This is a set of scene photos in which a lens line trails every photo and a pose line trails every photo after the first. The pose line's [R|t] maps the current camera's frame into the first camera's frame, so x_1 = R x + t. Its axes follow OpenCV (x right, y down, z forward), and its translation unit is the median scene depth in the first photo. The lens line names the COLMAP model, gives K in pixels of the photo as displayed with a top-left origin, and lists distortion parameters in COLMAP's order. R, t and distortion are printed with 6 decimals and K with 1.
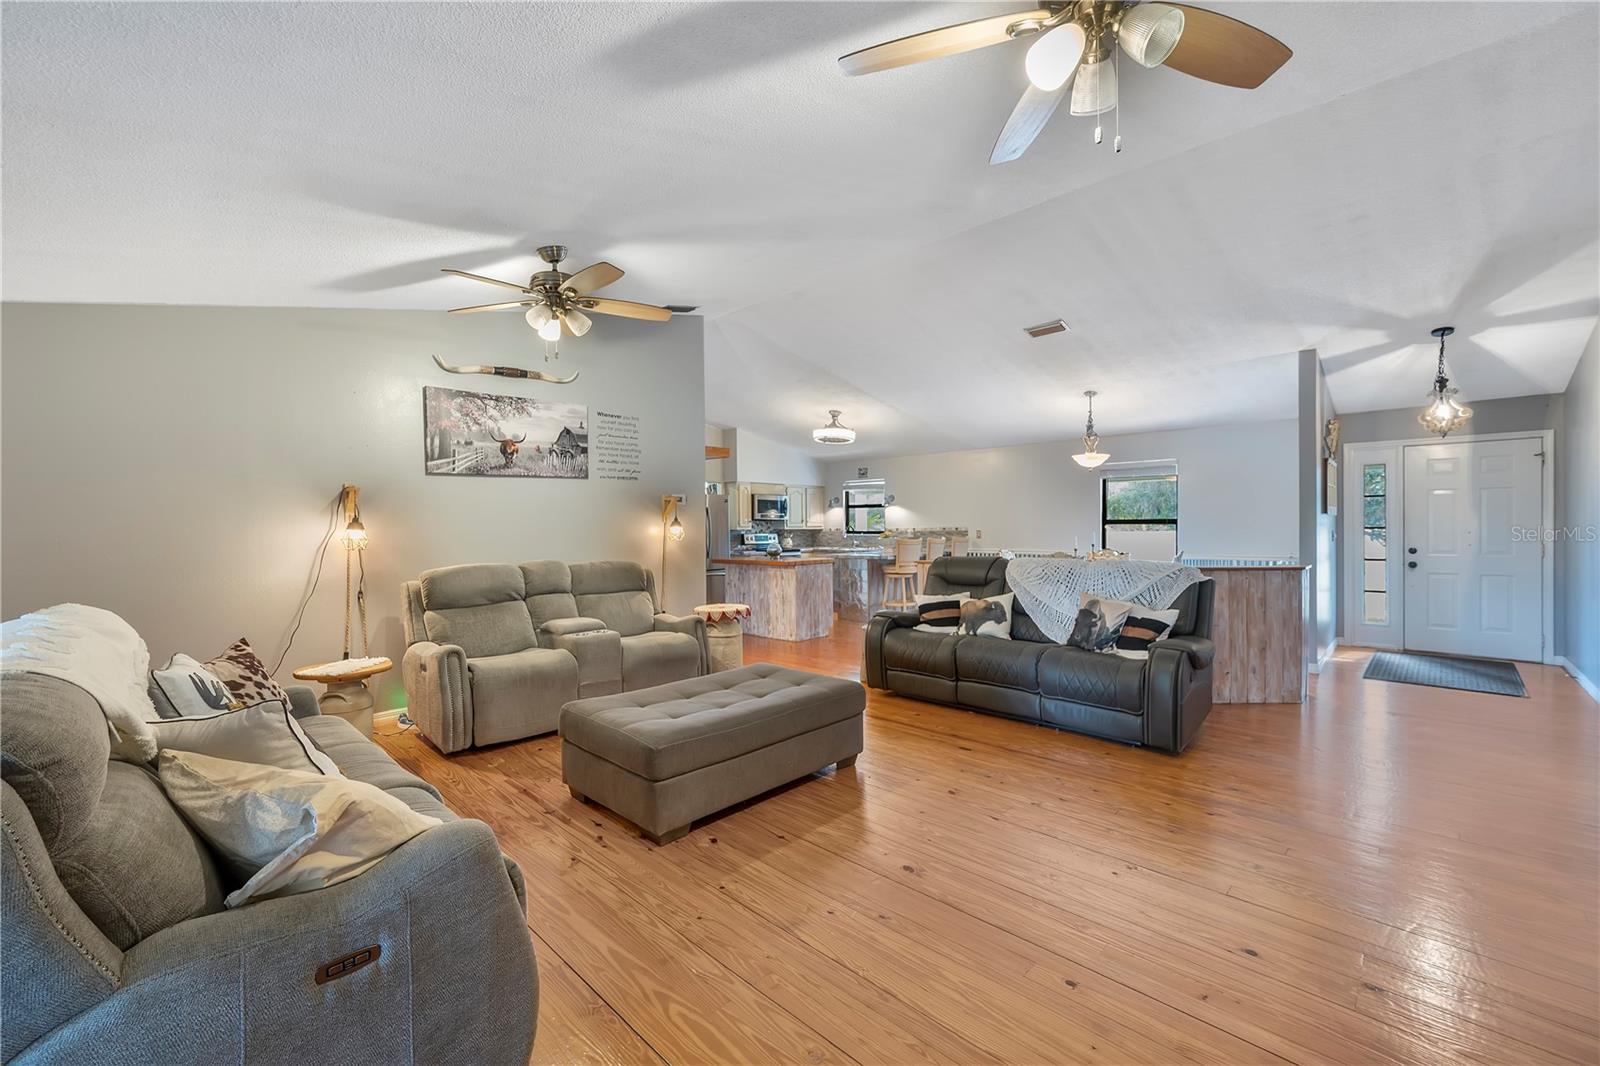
lens RADIAL K [[656.5, 0, 813.0], [0, 656.5, 527.1], [0, 0, 1]] dist [-0.012025, 0.005305]
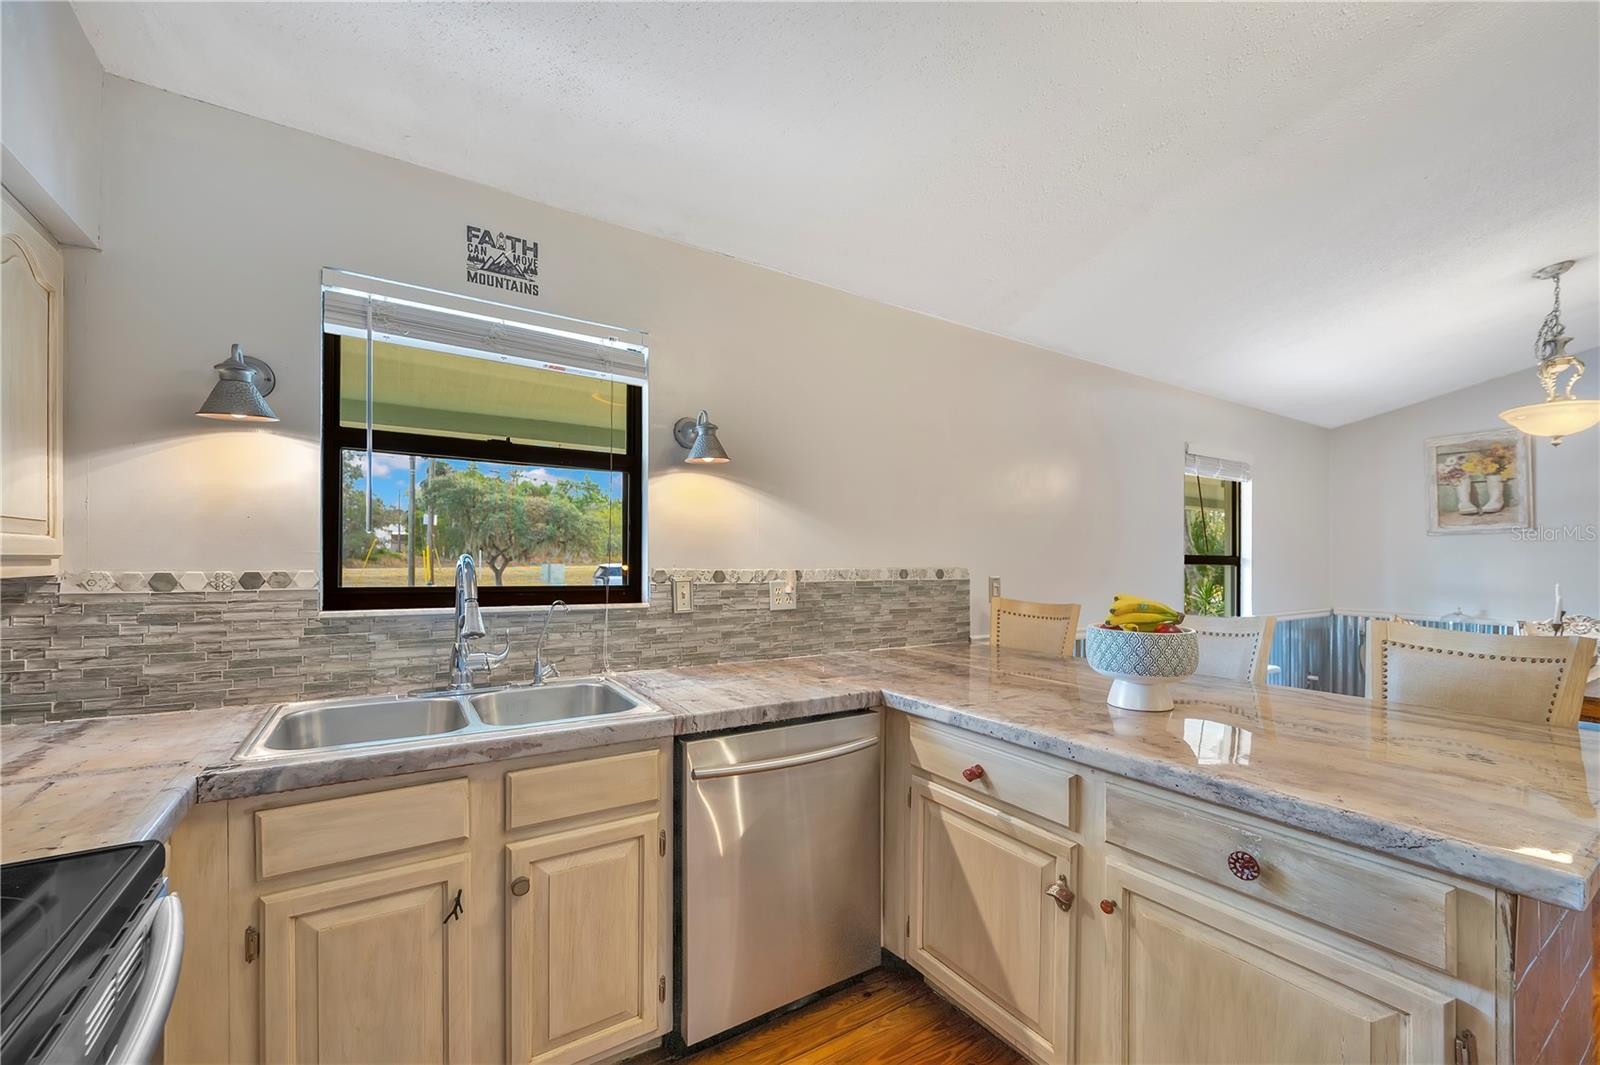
lens RADIAL K [[656.5, 0, 779.4], [0, 656.5, 561.7], [0, 0, 1]] dist [-0.012025, 0.005305]
pose [[0.240431, 0.010617, 0.970608, -0.121715], [-0.005027, 0.999940, -0.009692, 0.000673], [-0.970653, -0.002549, 0.240470, 1.332009]]
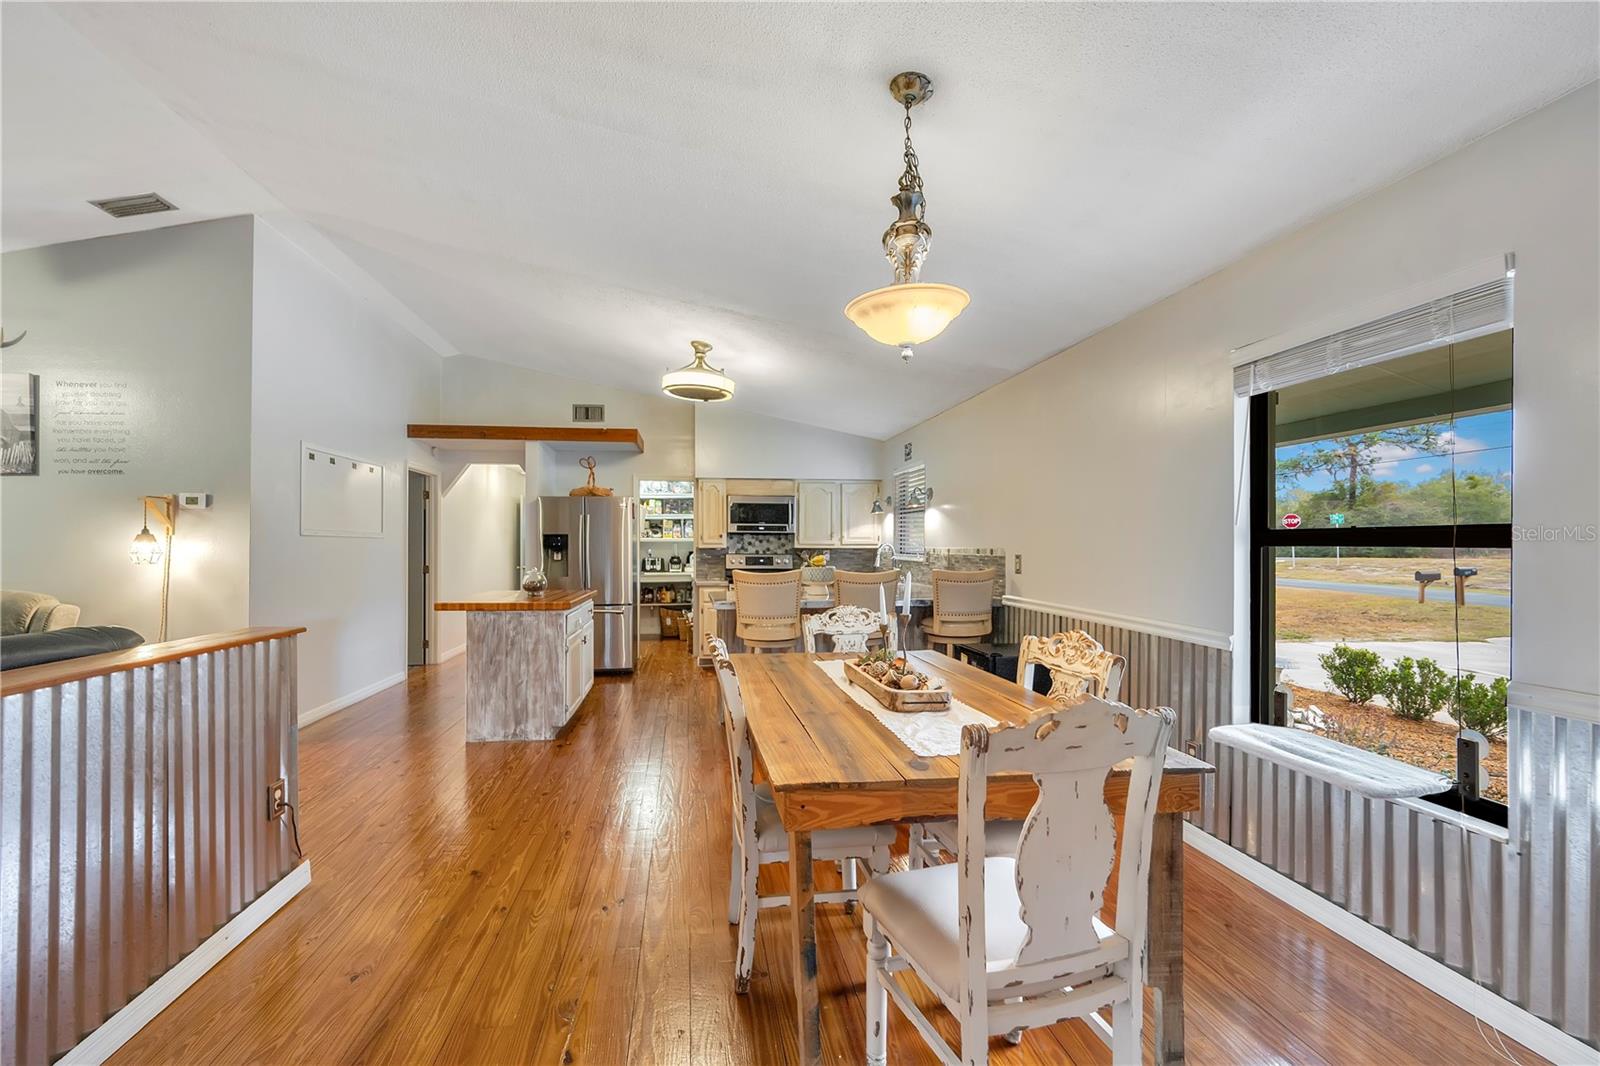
lens RADIAL K [[656.5, 0, 758.3], [0, 656.5, 542.0], [0, 0, 1]] dist [-0.012025, 0.005305]
pose [[0.761722, 0.007569, -0.647860, 0.530615], [-0.007948, 0.999966, 0.002338, -0.005686], [0.647855, 0.003369, 0.761756, 0.702067]]
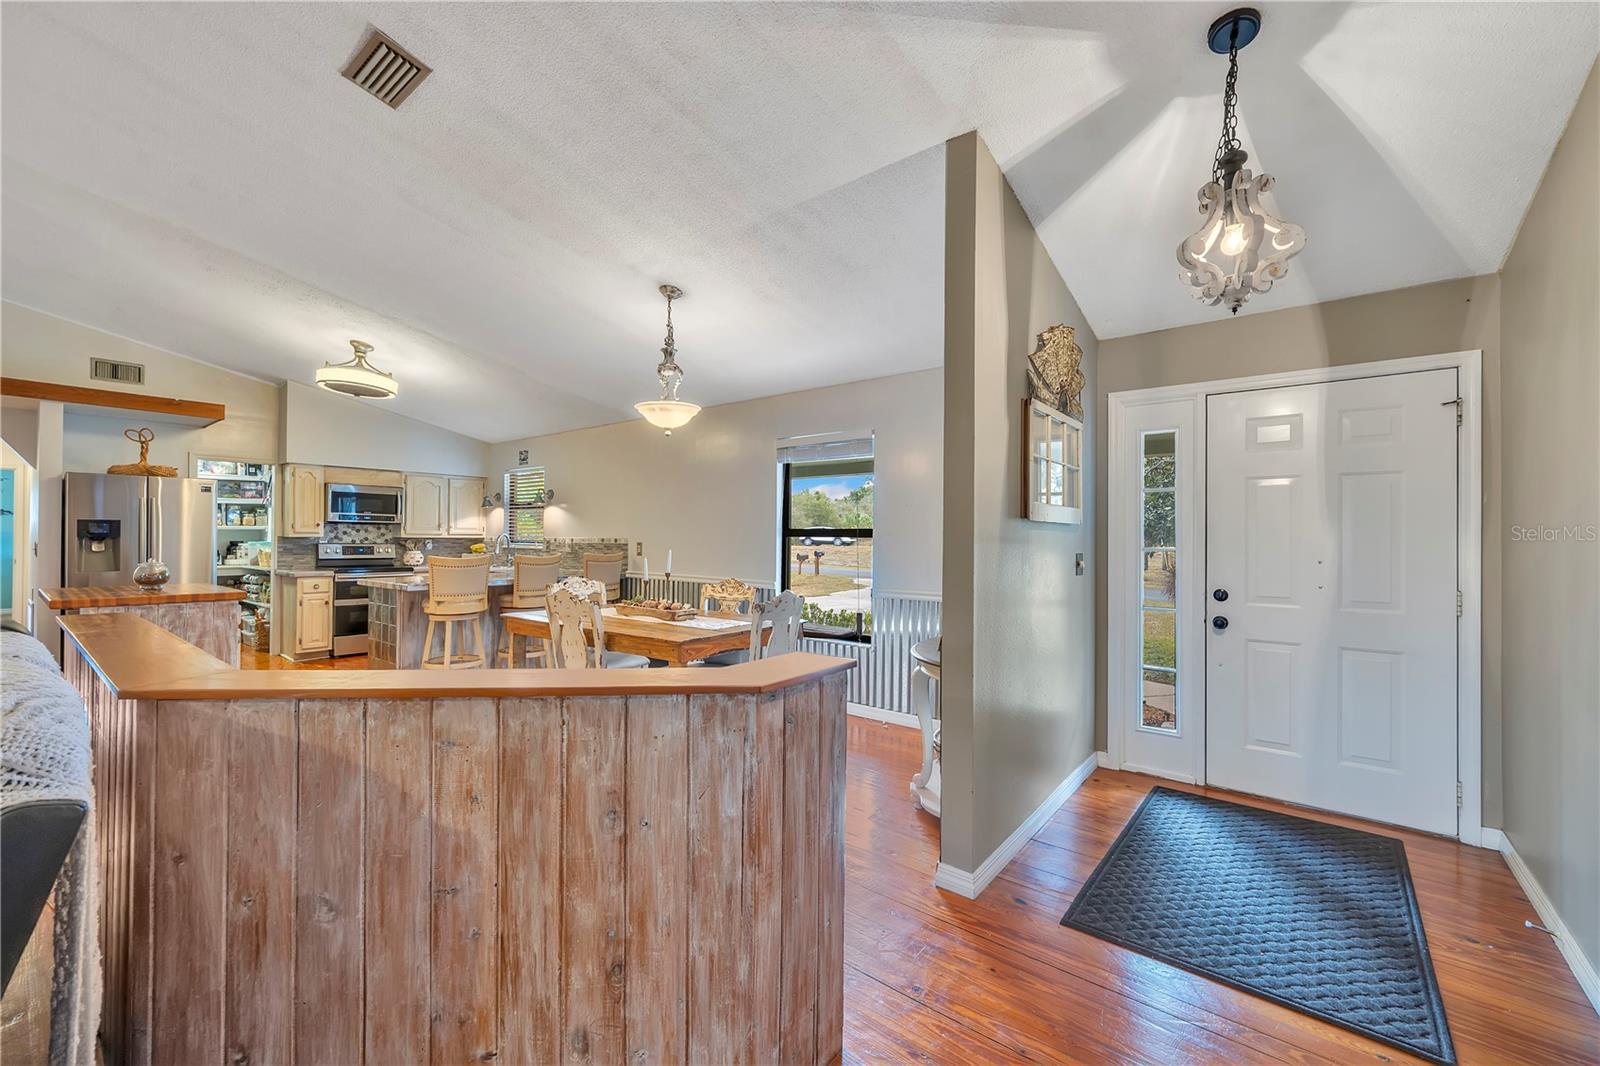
lens RADIAL K [[656.5, 0, 792.3], [0, 656.5, 529.1], [0, 0, 1]] dist [-0.012025, 0.005305]
pose [[0.996918, 0.015598, 0.076882, 0.459884], [-0.014668, 0.999812, -0.012649, -0.004060], [-0.077065, 0.011483, 0.996960, 0.433802]]
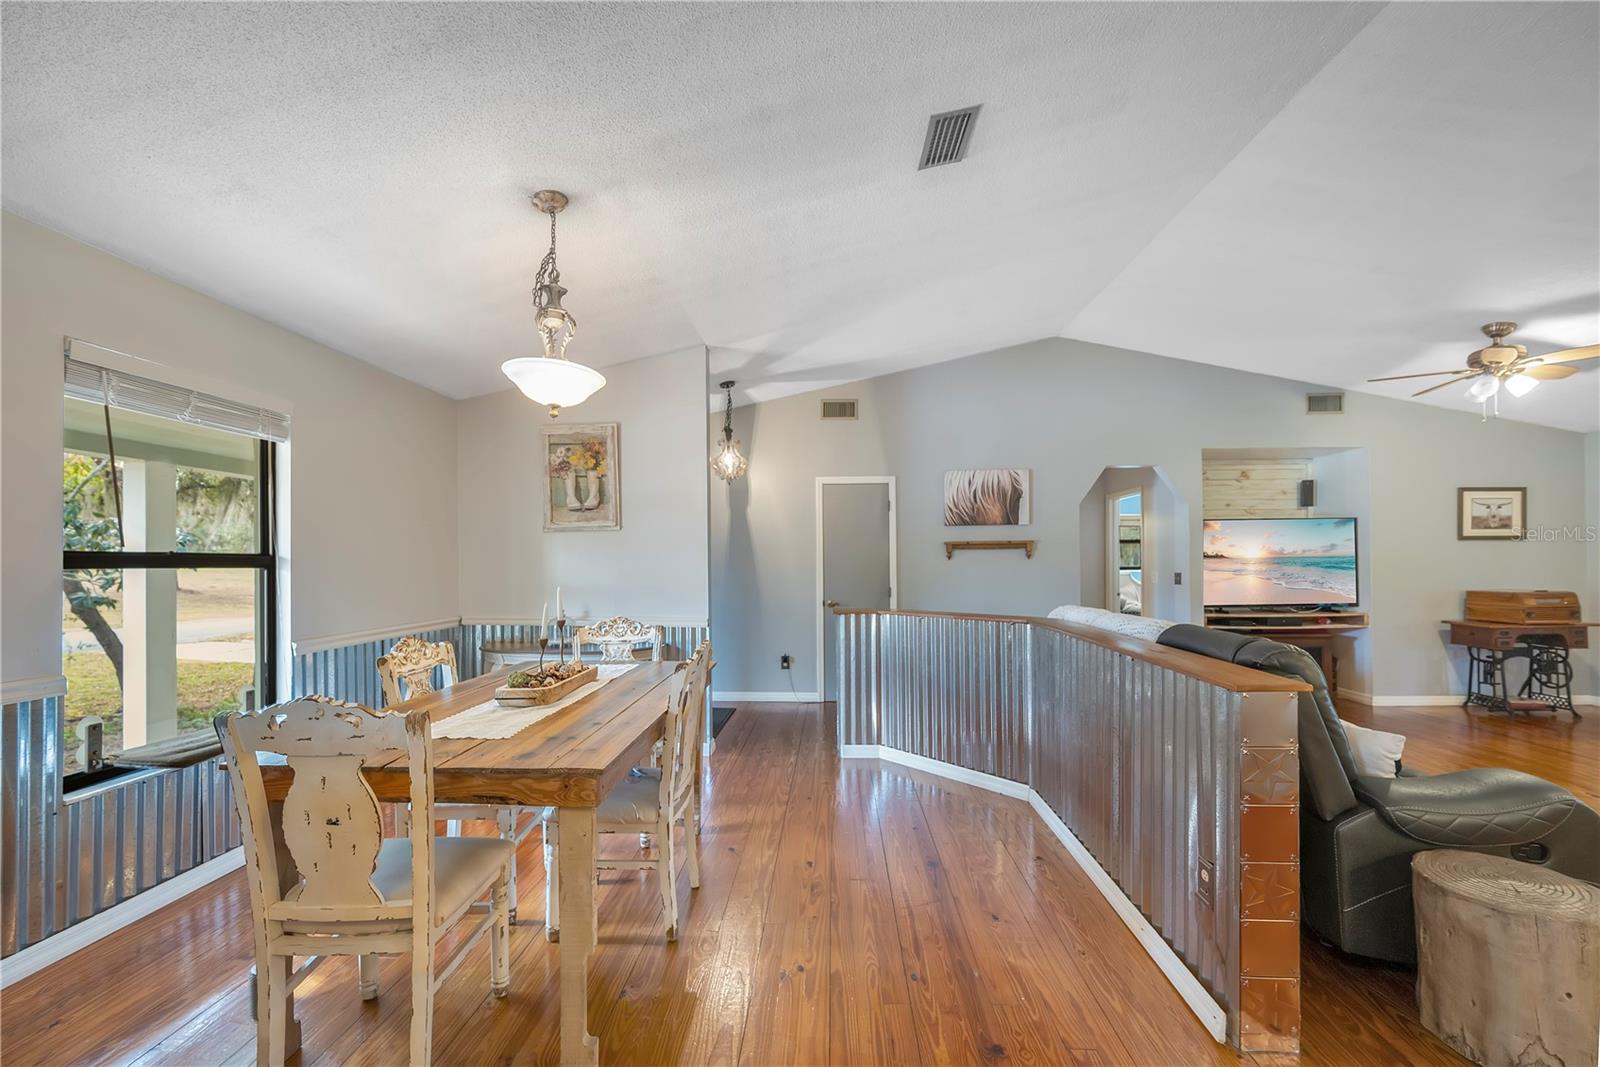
lens RADIAL K [[656.5, 0, 777.1], [0, 656.5, 555.9], [0, 0, 1]] dist [-0.012025, 0.005305]
pose [[-0.636374, 0.015475, 0.771225, 0.072466], [0.008918, 0.999880, -0.012704, -0.003676], [-0.771329, -0.001207, -0.636435, 1.070675]]
